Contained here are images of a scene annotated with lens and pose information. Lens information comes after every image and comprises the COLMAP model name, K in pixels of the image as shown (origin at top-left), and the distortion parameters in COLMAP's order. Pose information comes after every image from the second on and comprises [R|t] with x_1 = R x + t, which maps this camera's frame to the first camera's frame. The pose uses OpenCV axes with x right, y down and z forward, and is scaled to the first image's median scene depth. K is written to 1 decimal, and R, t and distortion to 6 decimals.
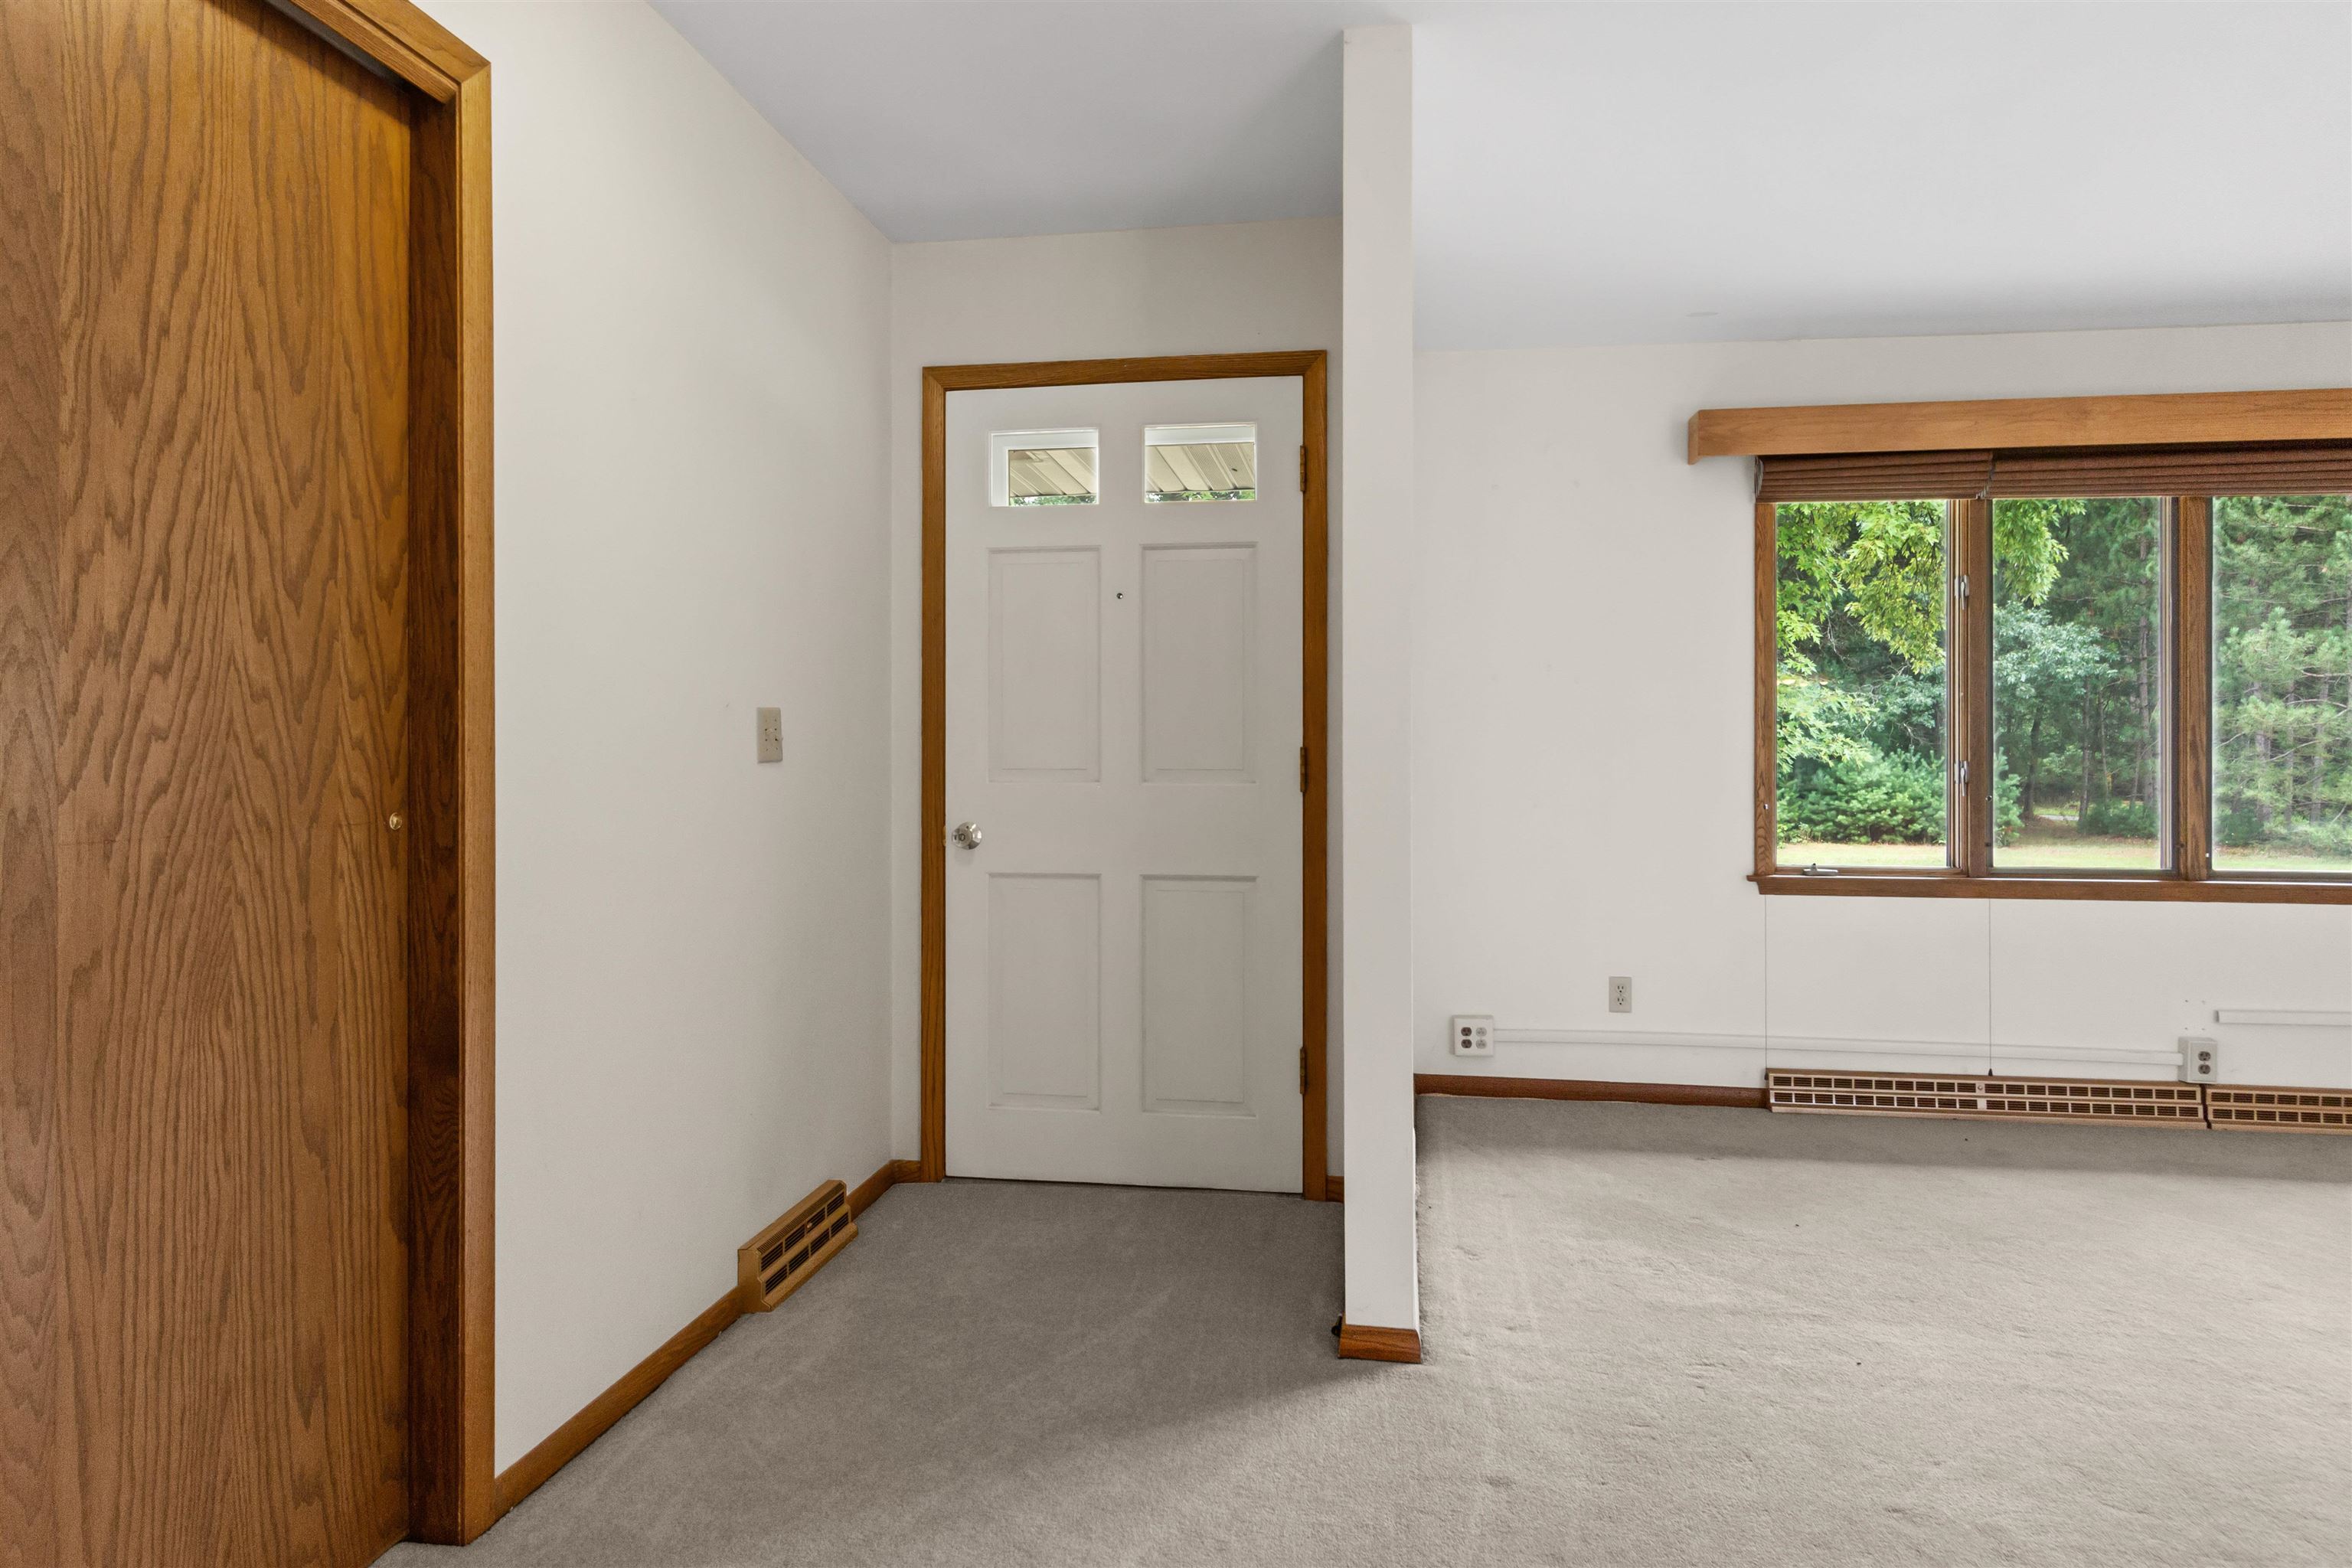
lens RADIAL K [[1447.0, 0, 1181.0], [0, 1447.0, 747.0], [0, 0, 1]] dist [-0.000574, -0.000897]
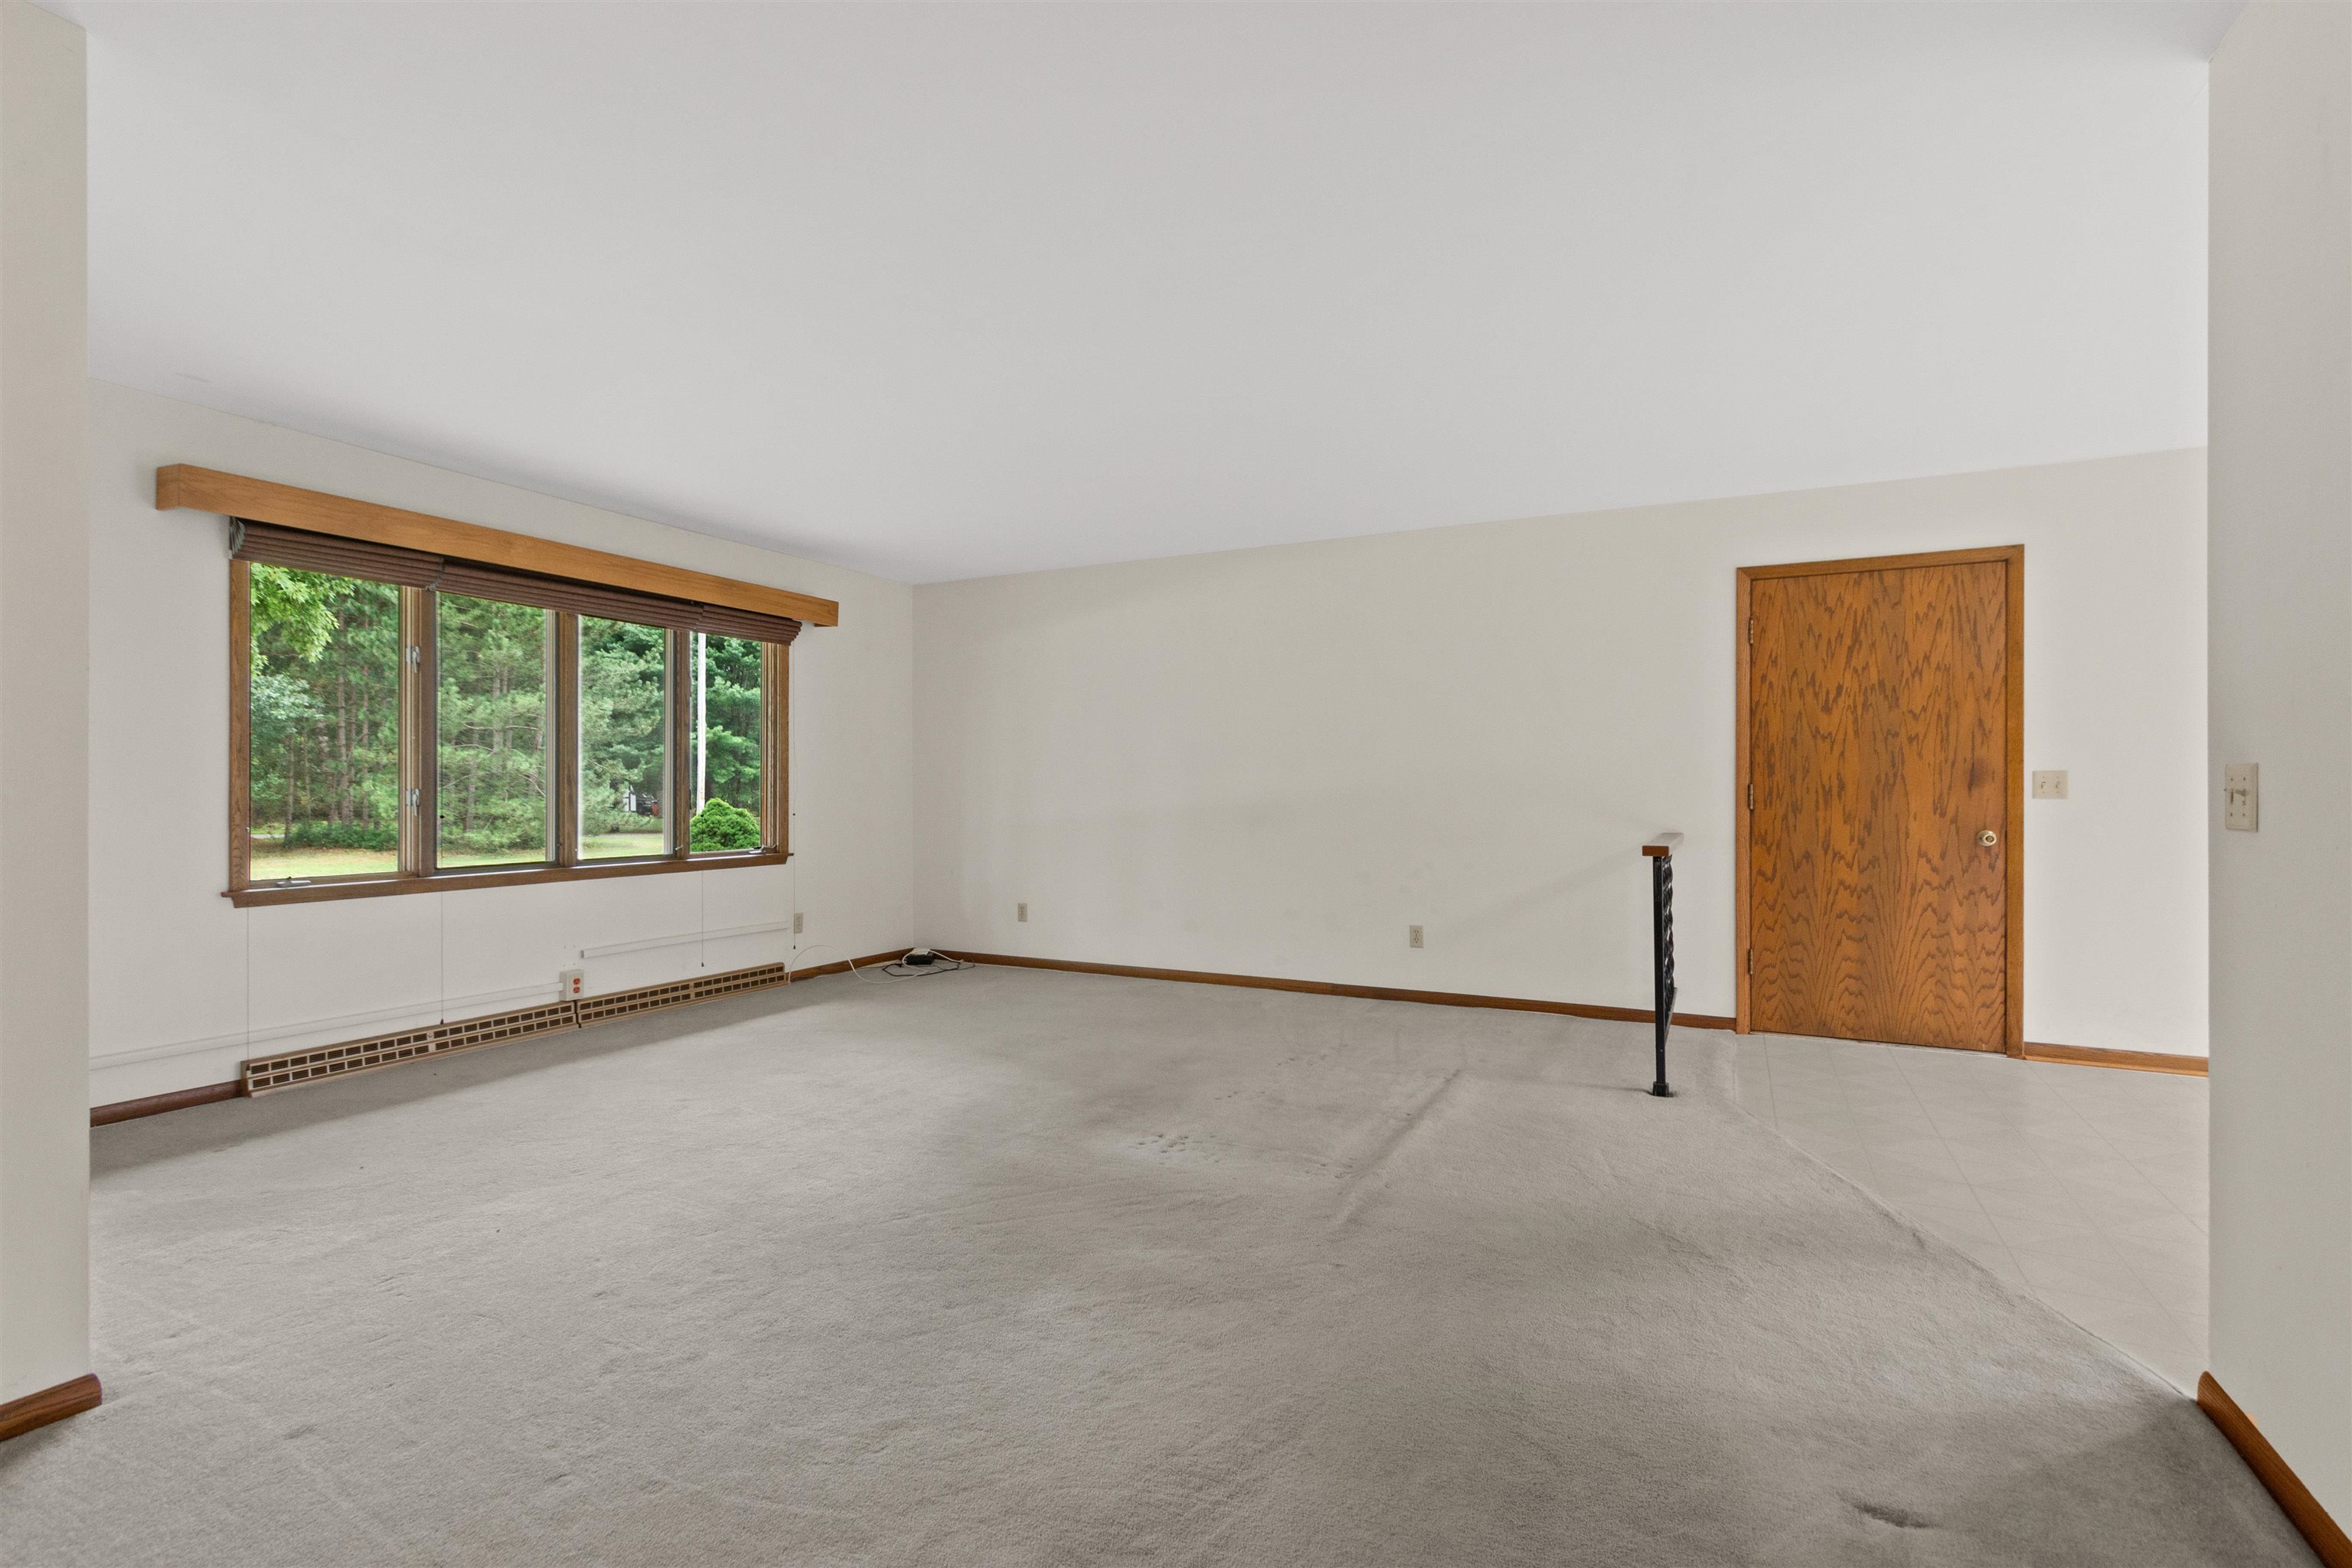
lens RADIAL K [[1089.5, 0, 1169.7], [0, 1089.5, 784.4], [0, 0, 1]] dist [0.001031, 0.000689]
pose [[0.312479, -0.000995, 0.949924, -0.184722], [-0.005276, 0.999982, 0.002784, -0.000550], [-0.949910, -0.005882, 0.312468, 0.047418]]
